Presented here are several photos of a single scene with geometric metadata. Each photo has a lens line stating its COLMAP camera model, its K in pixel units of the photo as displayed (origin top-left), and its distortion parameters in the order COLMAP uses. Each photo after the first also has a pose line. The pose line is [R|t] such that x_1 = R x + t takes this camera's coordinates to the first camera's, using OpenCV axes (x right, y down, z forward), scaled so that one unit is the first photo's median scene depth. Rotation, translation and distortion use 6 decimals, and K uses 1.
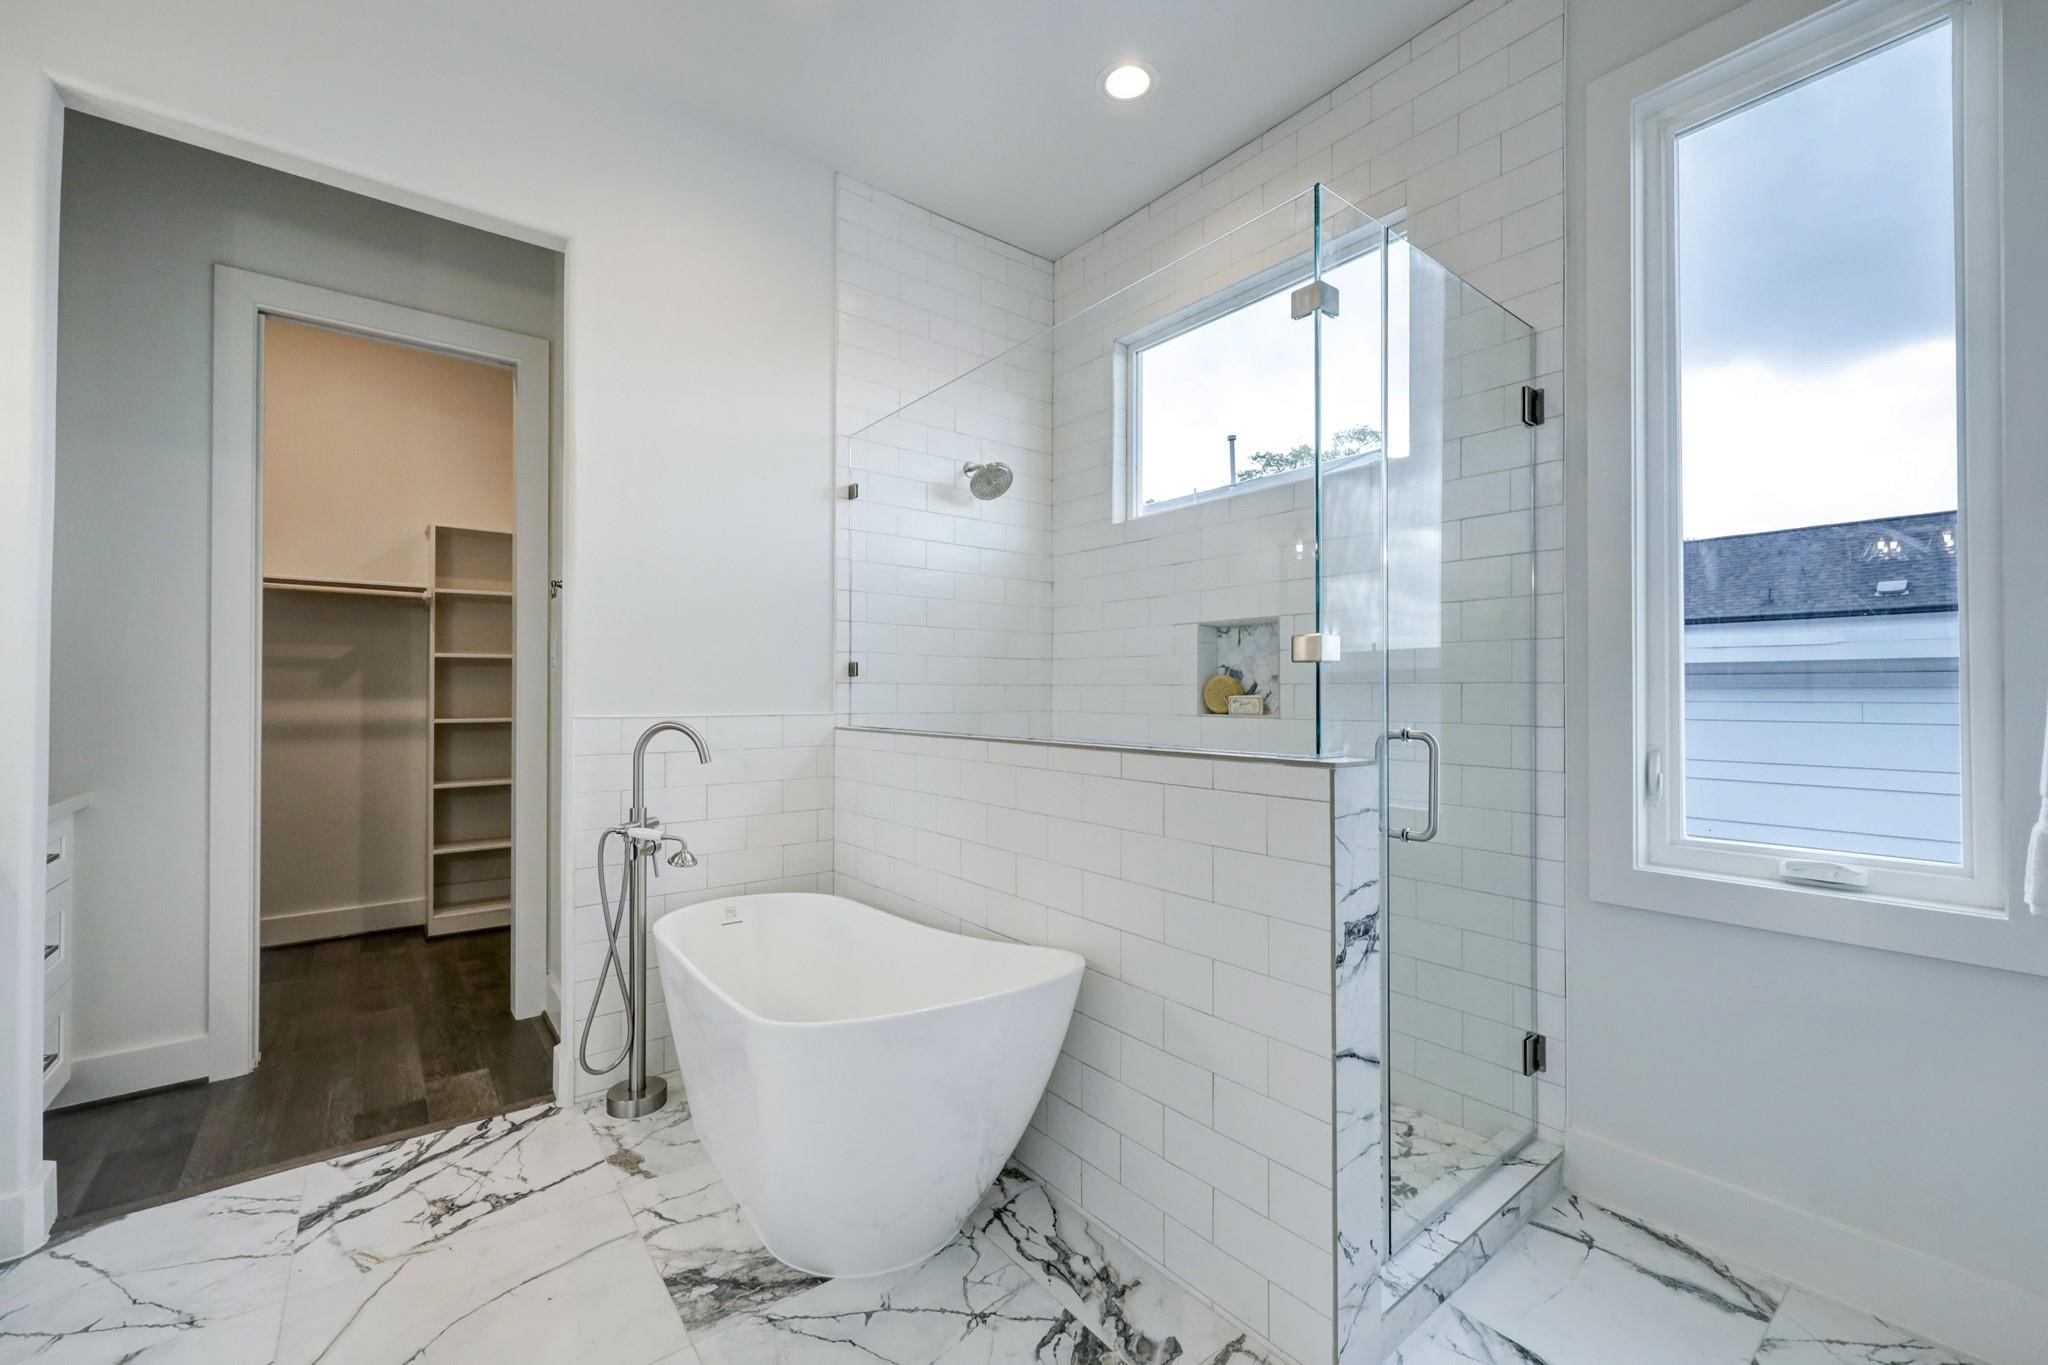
lens RADIAL K [[843.7, 0, 1041.8], [0, 843.7, 682.9], [0, 0, 1]] dist [0.000156, 0.000801]
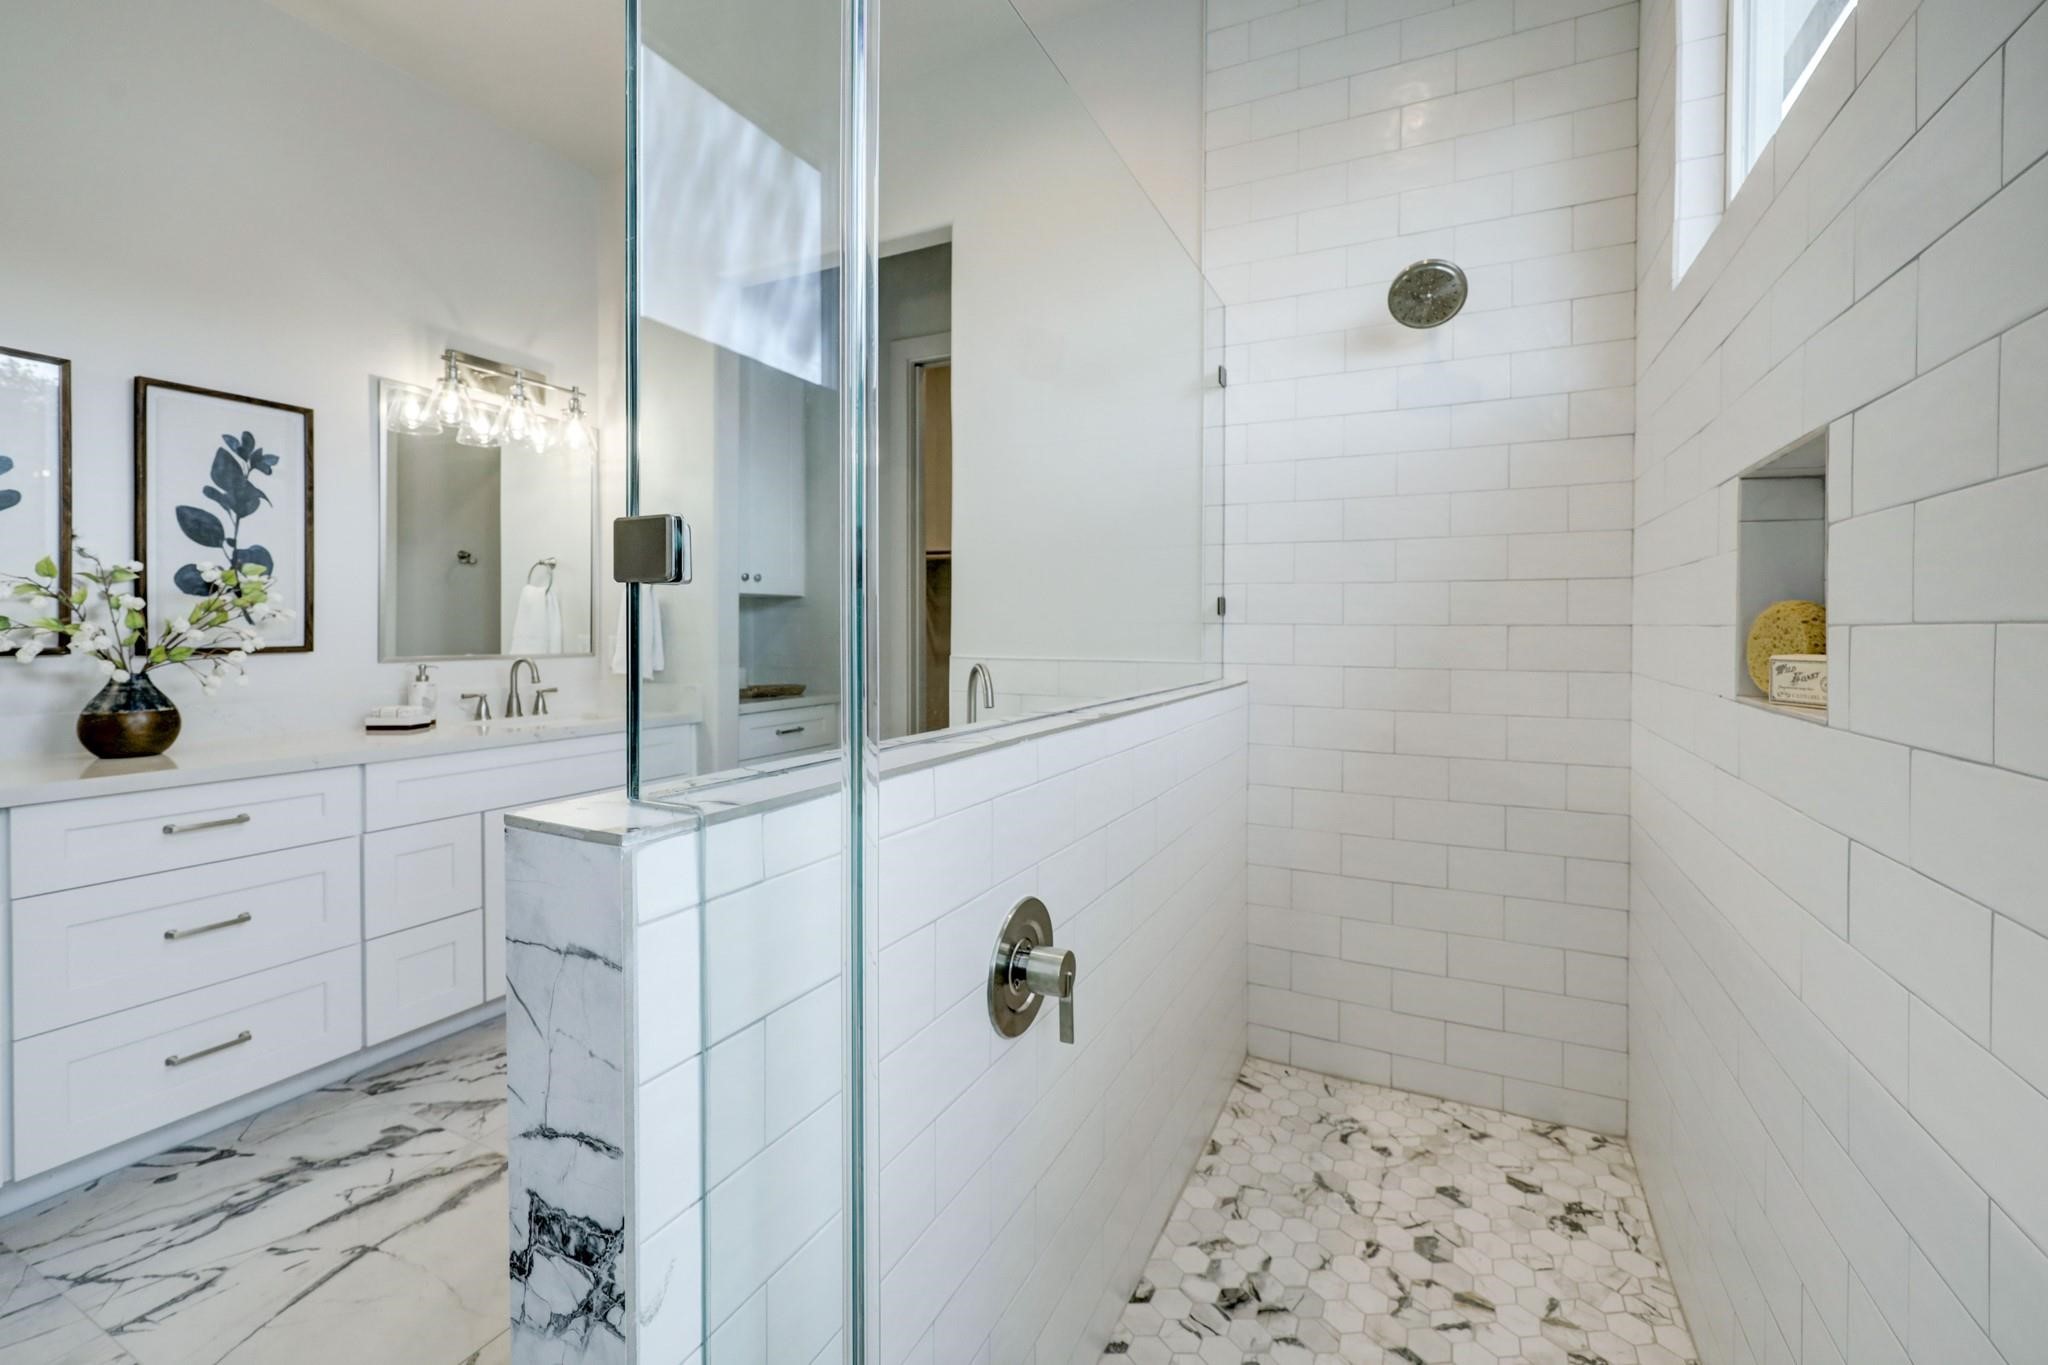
lens RADIAL K [[843.7, 0, 1033.2], [0, 843.7, 637.1], [0, 0, 1]] dist [0.000156, 0.000801]
pose [[0.425147, 0.009144, -0.905078, 0.480741], [0.007188, 0.999883, 0.013478, 0.001154], [0.905096, -0.012236, 0.425032, 0.597285]]
